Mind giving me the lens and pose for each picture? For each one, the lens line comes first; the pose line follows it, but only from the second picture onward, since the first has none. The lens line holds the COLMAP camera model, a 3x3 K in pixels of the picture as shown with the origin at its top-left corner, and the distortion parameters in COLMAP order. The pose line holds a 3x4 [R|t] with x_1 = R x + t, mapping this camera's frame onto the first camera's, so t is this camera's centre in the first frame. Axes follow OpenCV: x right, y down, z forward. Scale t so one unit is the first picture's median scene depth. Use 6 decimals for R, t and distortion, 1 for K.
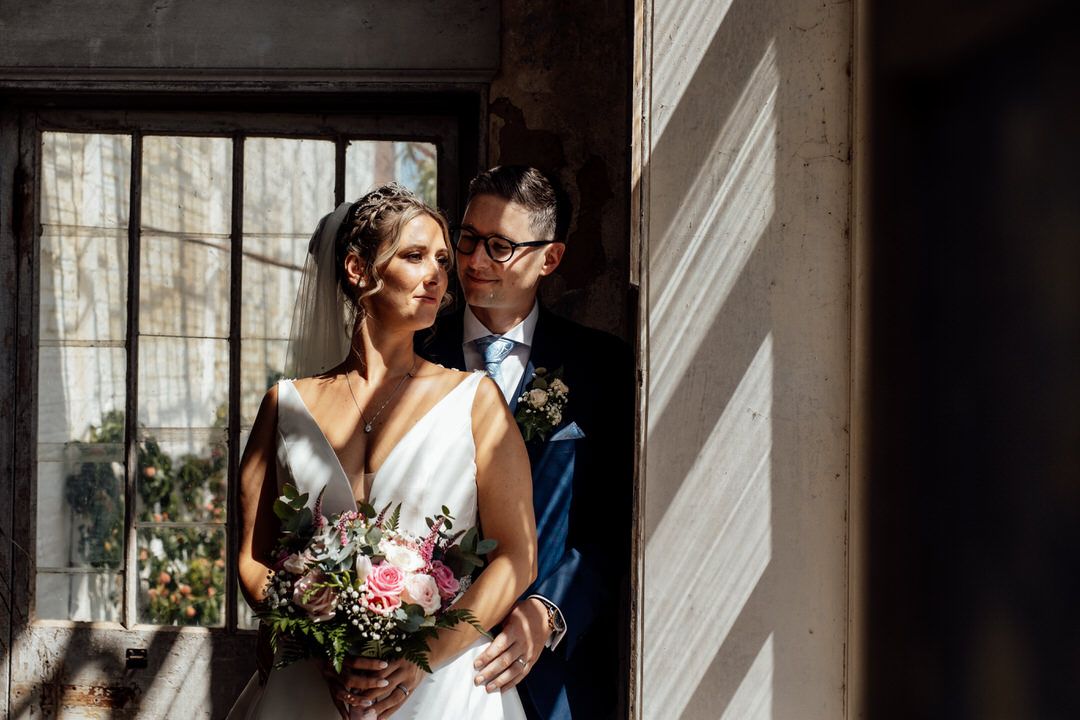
lens RADIAL K [[1481.3, 0, 537.4], [0, 1481.3, 352.9], [0, 0, 1]] dist [-0.051627, 0.000000]
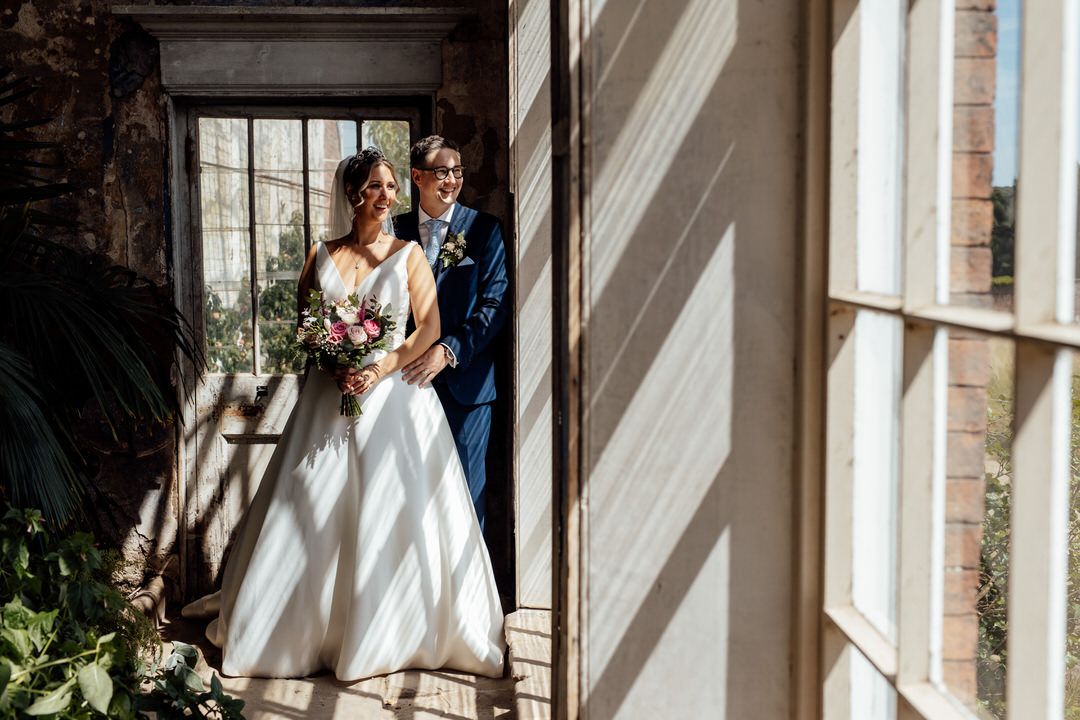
lens RADIAL K [[1481.3, 0, 536.1], [0, 1481.3, 366.8], [0, 0, 1]] dist [-0.051627, 0.000000]
pose [[0.997129, -0.026814, 0.070812, -0.048455], [0.021780, 0.997243, 0.070937, 0.045382], [-0.072519, -0.069191, 0.994964, -0.970681]]
